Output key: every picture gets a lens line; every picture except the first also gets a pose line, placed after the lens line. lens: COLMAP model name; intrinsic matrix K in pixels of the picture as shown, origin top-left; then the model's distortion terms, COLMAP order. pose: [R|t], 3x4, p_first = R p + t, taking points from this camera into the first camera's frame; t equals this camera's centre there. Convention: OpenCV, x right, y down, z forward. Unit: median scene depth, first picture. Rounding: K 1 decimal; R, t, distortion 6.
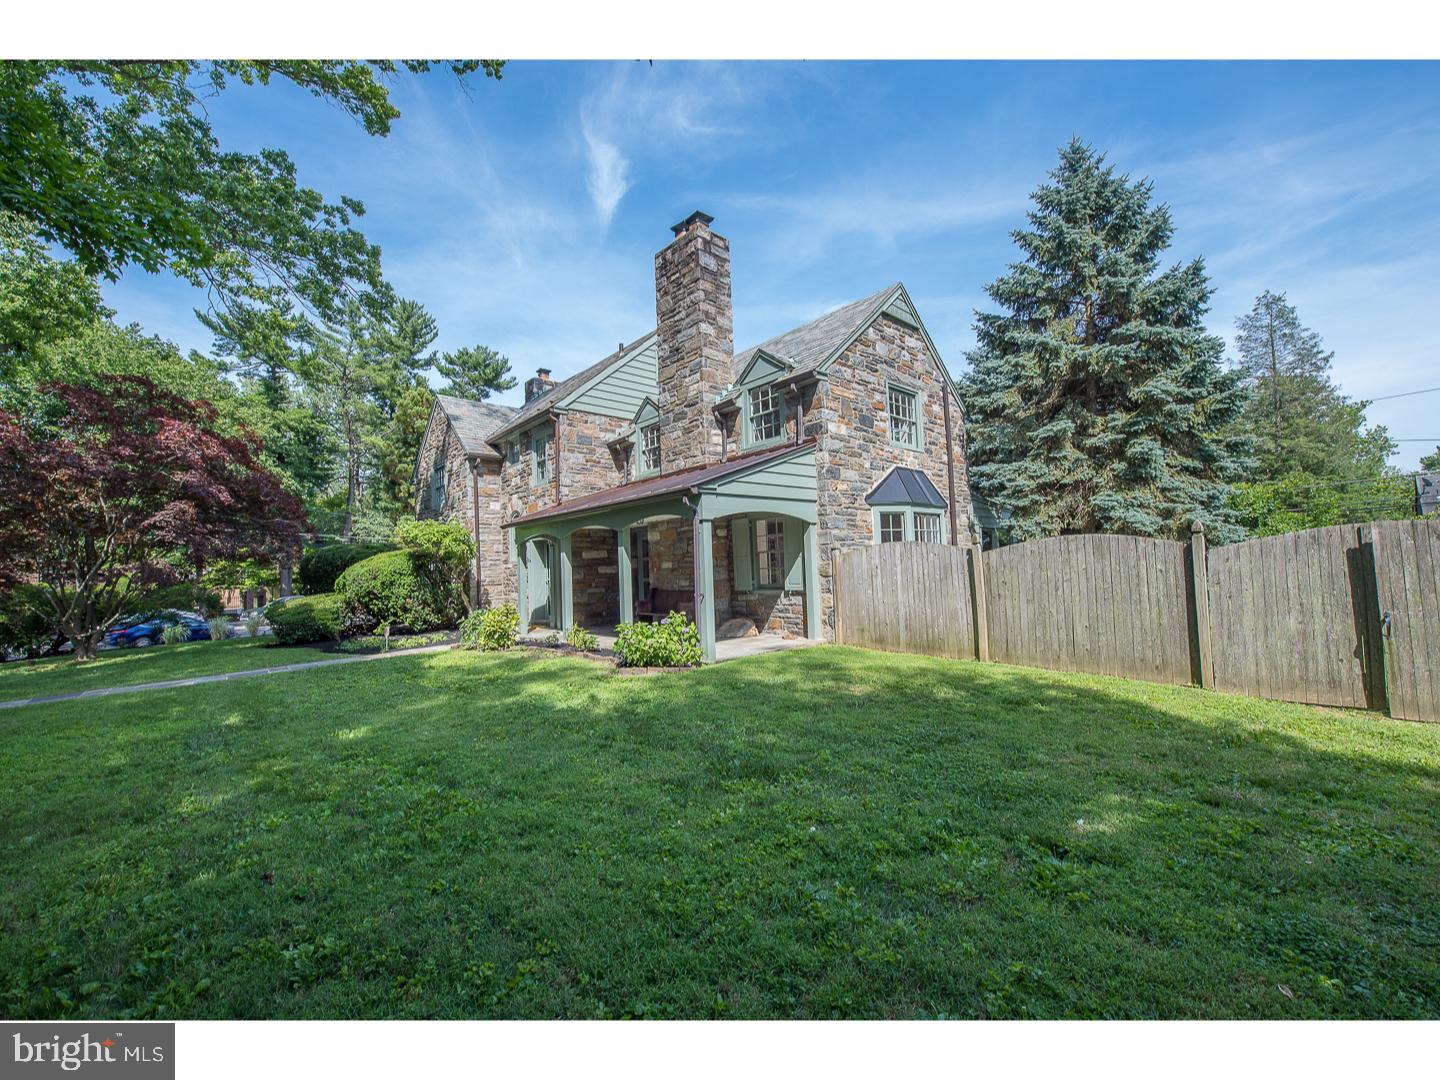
lens RADIAL K [[592.1, 0, 720.0], [0, 592.1, 540.0], [0, 0, 1]] dist [-0.018394, -0.000425]
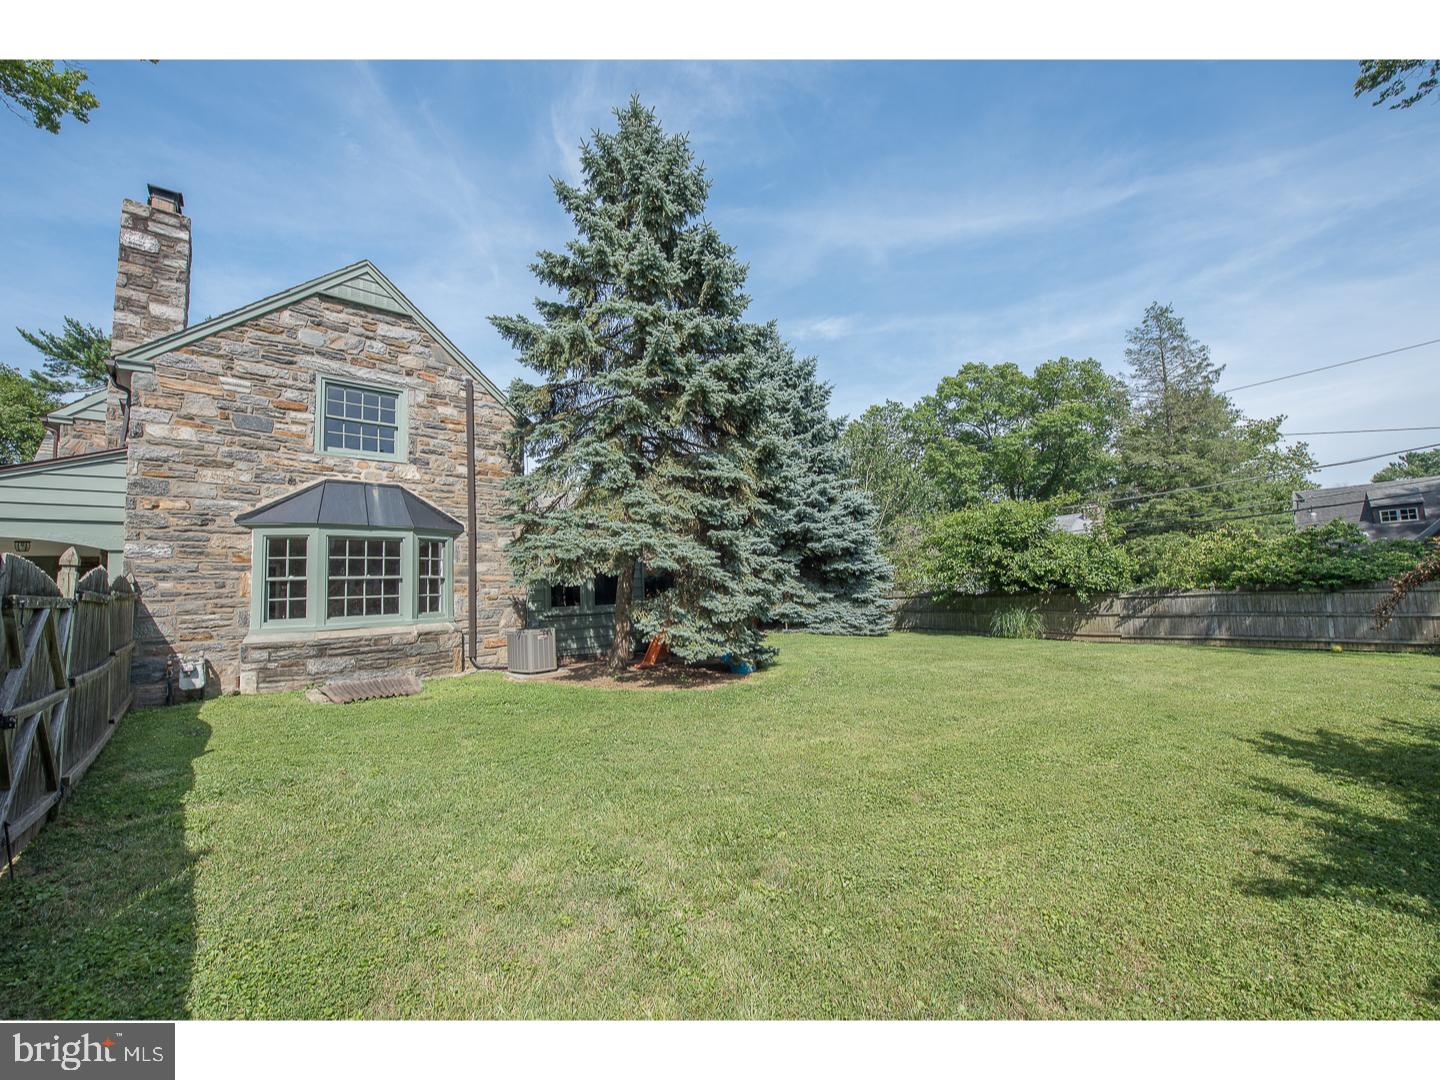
lens RADIAL K [[592.1, 0, 720.0], [0, 592.1, 540.0], [0, 0, 1]] dist [-0.018394, -0.000425]
pose [[0.999944, -0.006969, 0.007941, 0.815873], [0.007275, 0.999205, -0.039197, -0.005786], [-0.007661, 0.039252, 0.999200, 0.189562]]
